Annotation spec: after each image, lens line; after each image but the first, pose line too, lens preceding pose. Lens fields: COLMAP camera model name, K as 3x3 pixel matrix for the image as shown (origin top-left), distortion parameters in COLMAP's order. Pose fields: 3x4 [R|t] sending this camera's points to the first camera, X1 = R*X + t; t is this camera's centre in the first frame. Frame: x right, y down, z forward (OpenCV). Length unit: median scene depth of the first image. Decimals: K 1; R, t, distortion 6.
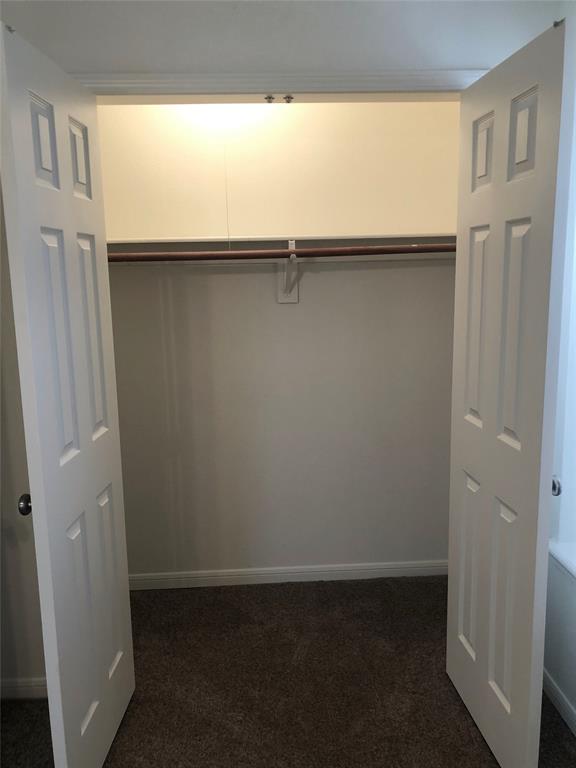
lens RADIAL K [[626.9, 0, 281.7], [0, 626.9, 386.7], [0, 0, 1]] dist [0.028852, -0.035697]
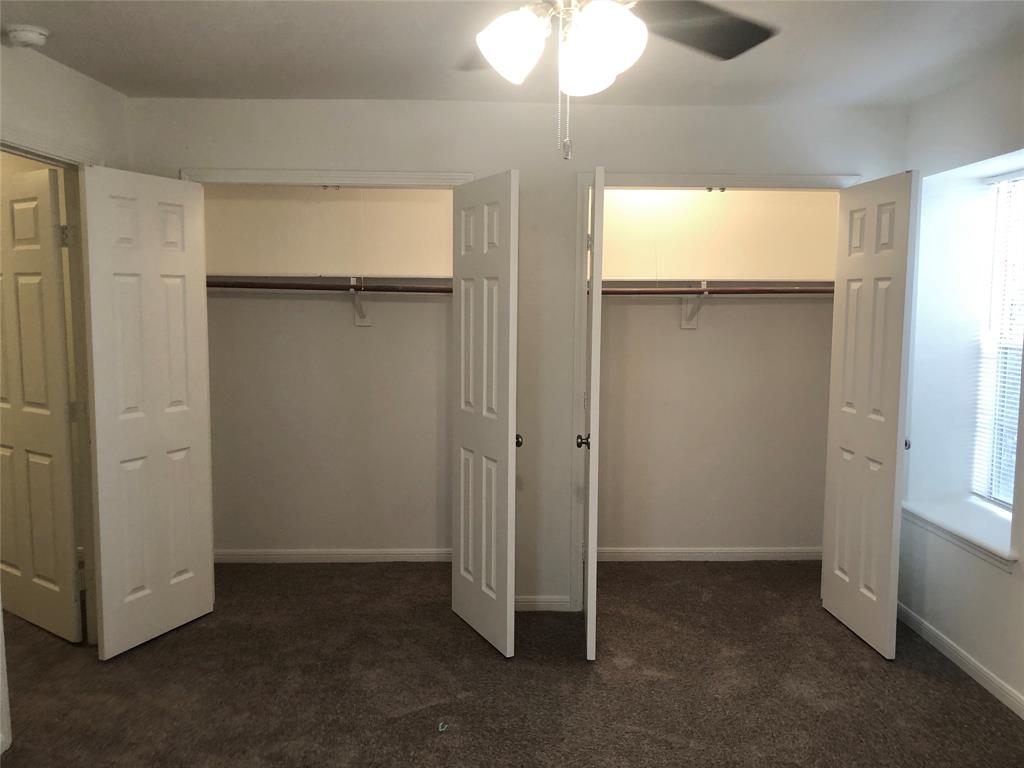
lens RADIAL K [[835.9, 0, 519.1], [0, 835.9, 380.9], [0, 0, 1]] dist [0.028852, -0.035697]
pose [[0.999342, 0.034110, -0.012347, -0.422644], [-0.035060, 0.995557, -0.087386, 0.177825], [0.009311, 0.087762, 0.996098, -0.916881]]
